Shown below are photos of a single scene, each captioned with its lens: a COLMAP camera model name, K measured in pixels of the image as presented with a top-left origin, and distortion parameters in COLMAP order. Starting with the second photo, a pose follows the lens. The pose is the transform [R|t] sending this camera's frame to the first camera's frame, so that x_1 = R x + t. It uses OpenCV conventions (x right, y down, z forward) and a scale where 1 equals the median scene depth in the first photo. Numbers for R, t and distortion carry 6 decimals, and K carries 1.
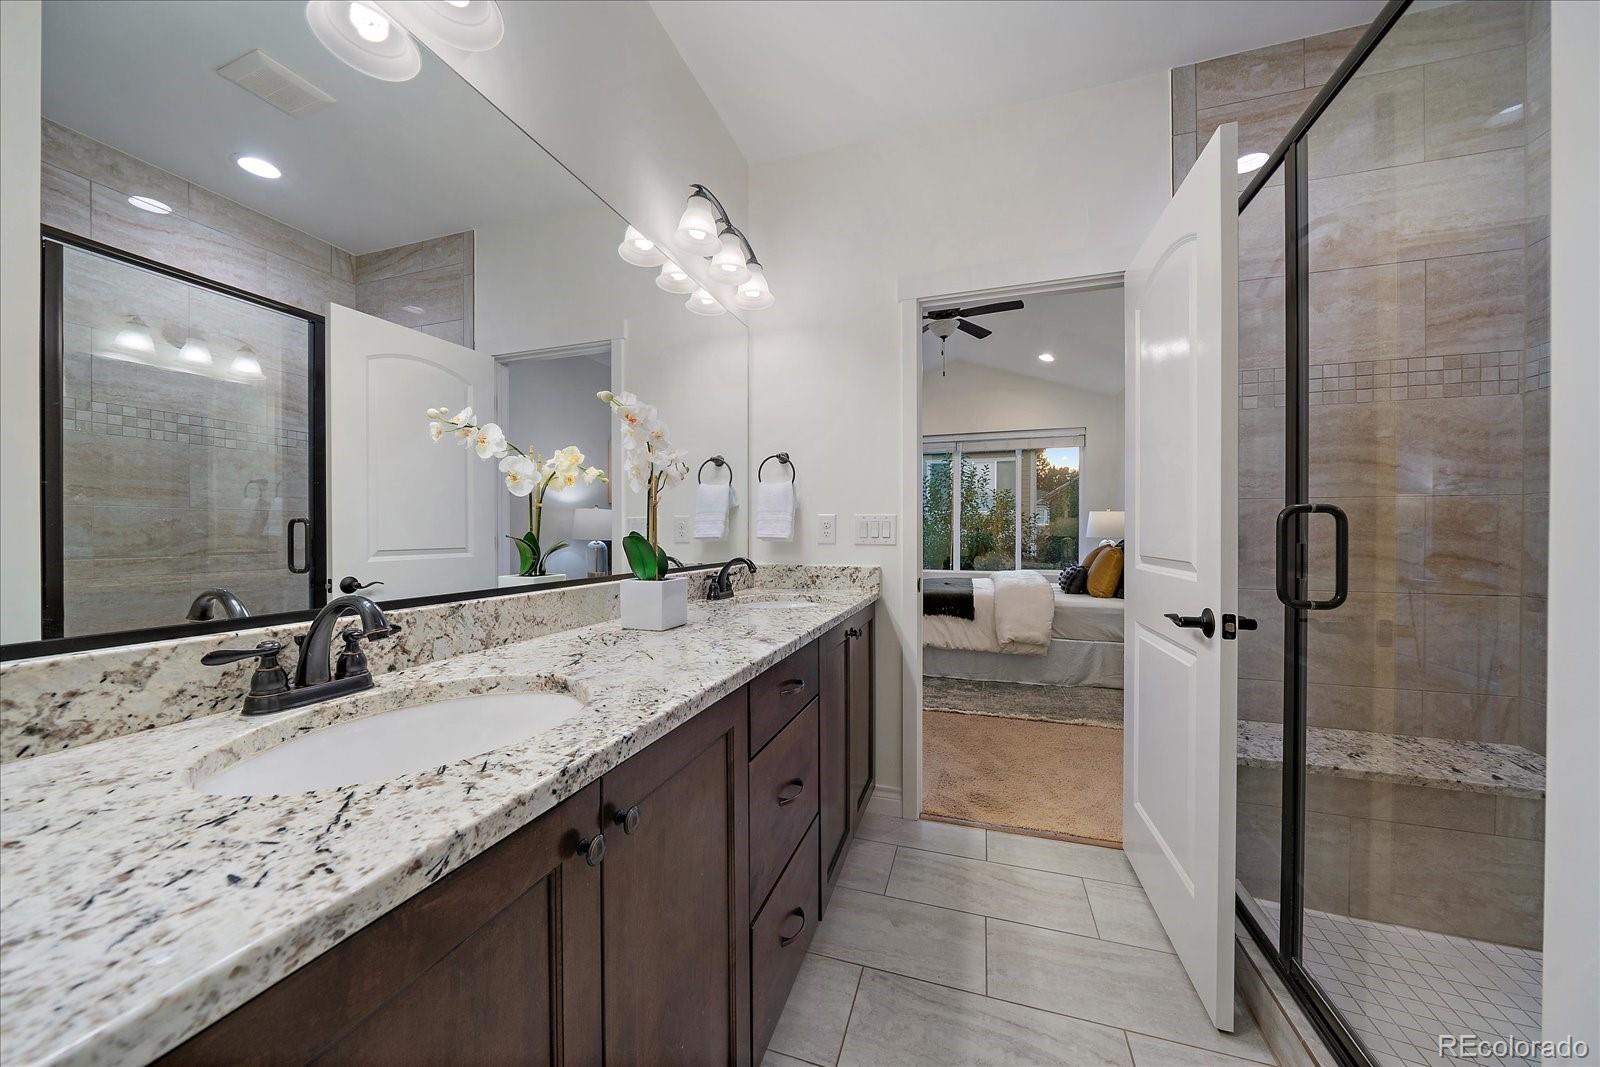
lens RADIAL K [[554.4, 0, 790.7], [0, 554.4, 540.0], [0, 0, 1]] dist [-0.007601, -0.000101]
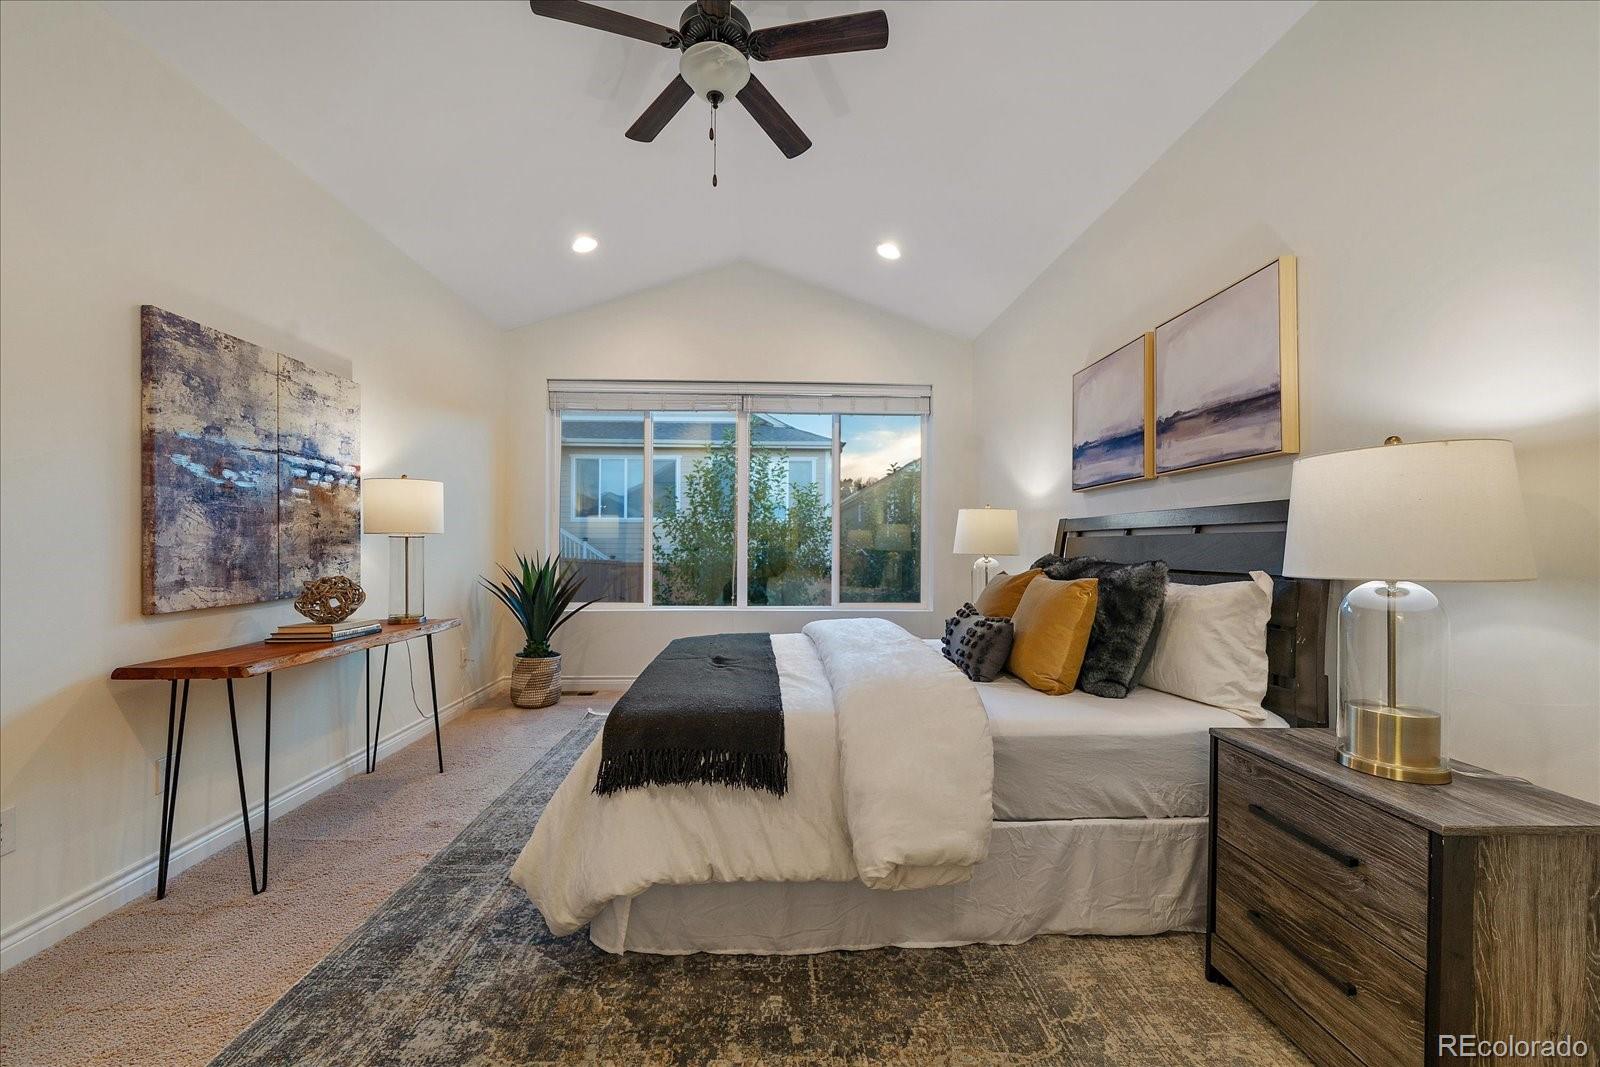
lens RADIAL K [[554.4, 0, 790.7], [0, 554.4, 540.0], [0, 0, 1]] dist [-0.007601, -0.000101]
pose [[0.930305, 0.009165, 0.366673, 0.203541], [-0.001593, 0.999779, -0.020947, -0.009002], [-0.366784, 0.018902, 0.930114, 0.670518]]
